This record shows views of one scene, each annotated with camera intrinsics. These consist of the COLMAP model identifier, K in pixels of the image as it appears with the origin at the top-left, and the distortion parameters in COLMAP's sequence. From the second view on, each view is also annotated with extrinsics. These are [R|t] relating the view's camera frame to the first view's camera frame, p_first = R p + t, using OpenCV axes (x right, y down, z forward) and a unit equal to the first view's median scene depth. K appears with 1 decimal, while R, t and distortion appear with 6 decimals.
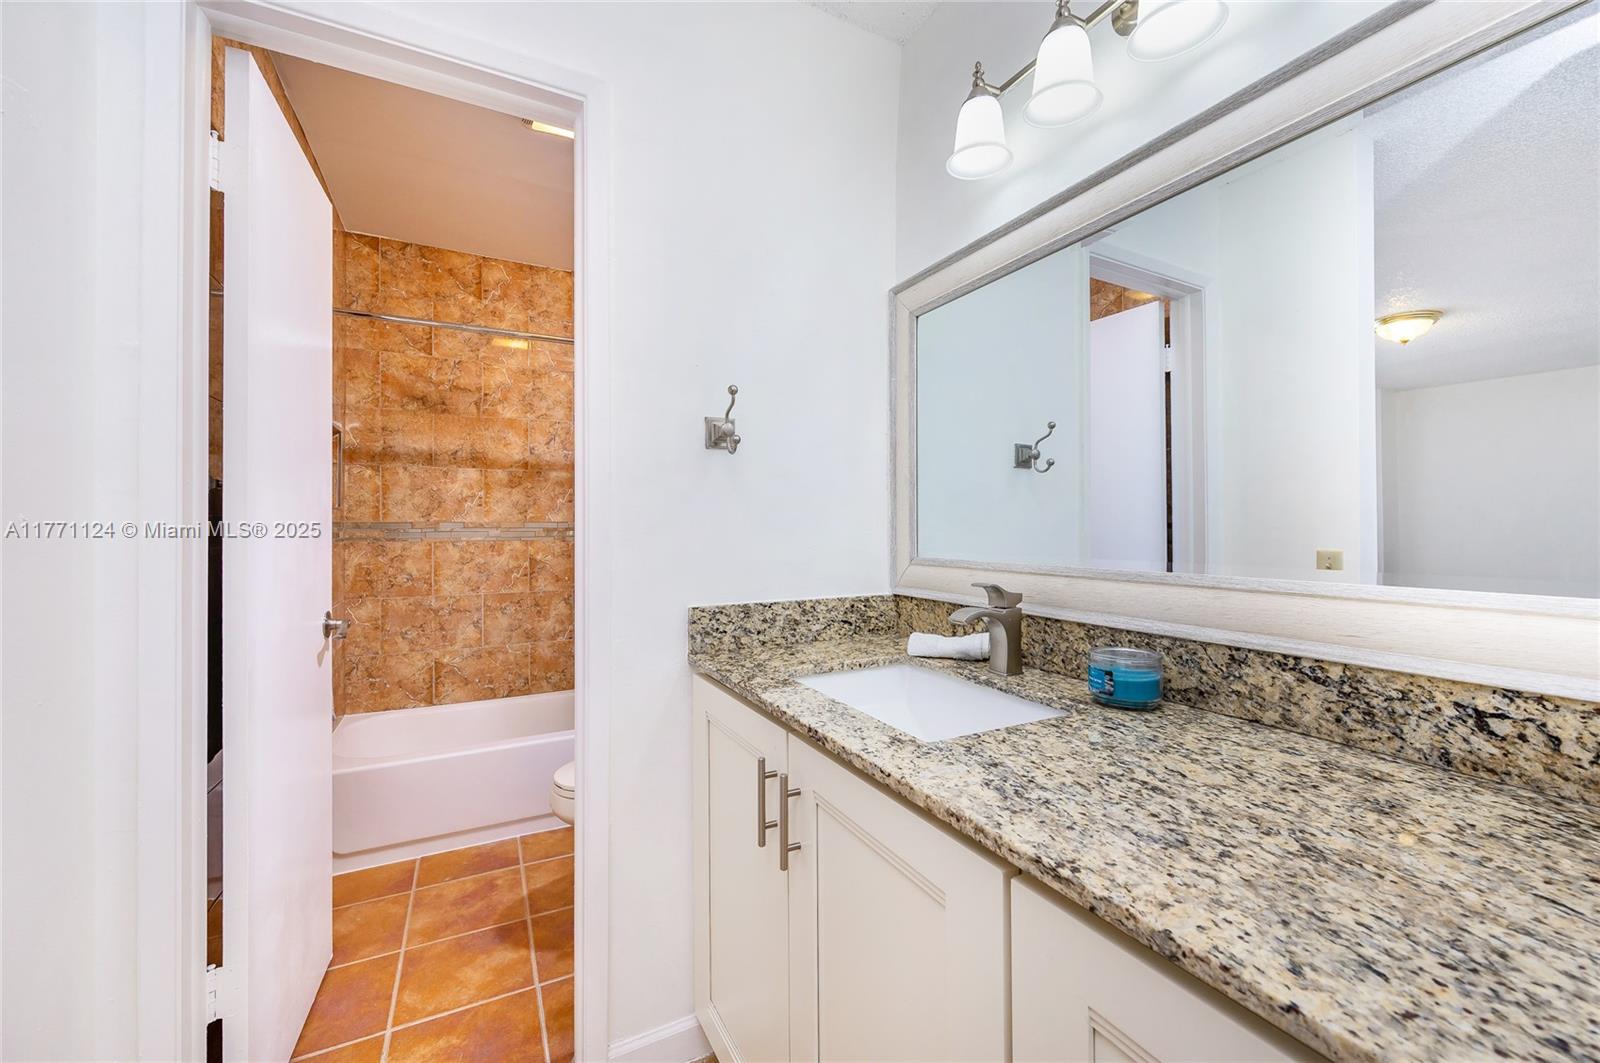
lens RADIAL K [[669.7, 0, 807.4], [0, 669.7, 531.6], [0, 0, 1]] dist [0.005964, 0.000116]
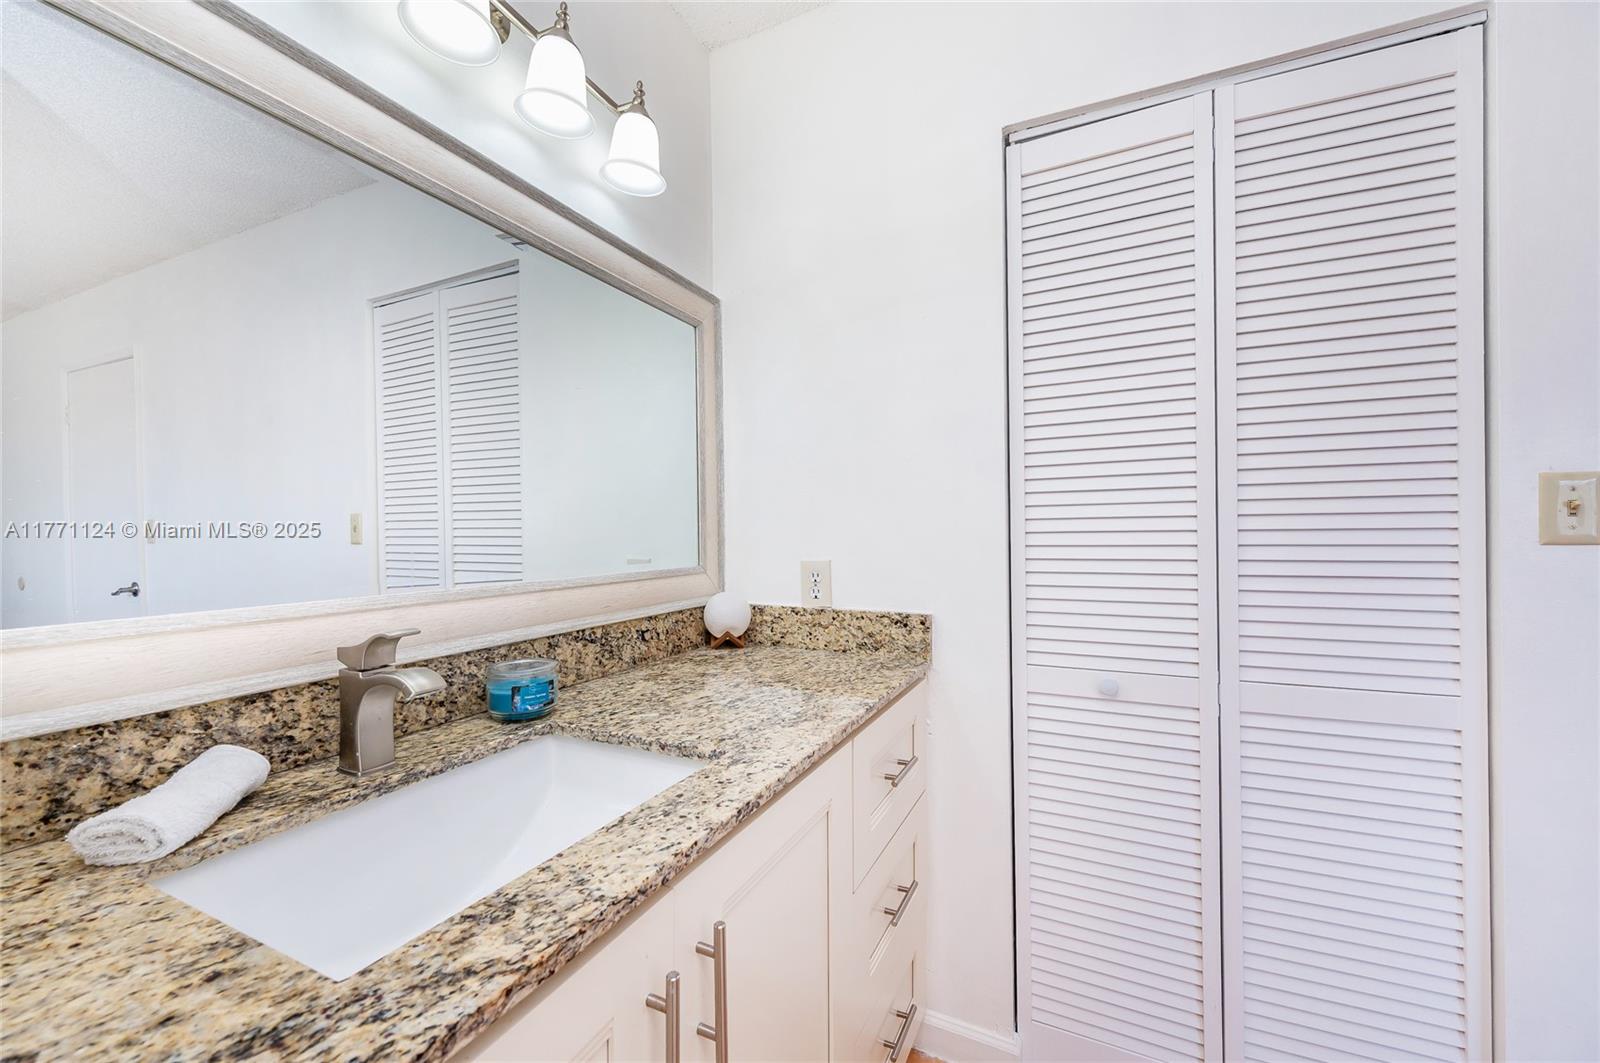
lens RADIAL K [[669.7, 0, 795.5], [0, 669.7, 530.2], [0, 0, 1]] dist [0.005964, 0.000116]
pose [[-0.629878, 0.003807, 0.776685, -0.708320], [0.007555, 0.999971, 0.001225, -0.027150], [-0.776657, 0.006639, -0.629889, 1.613689]]
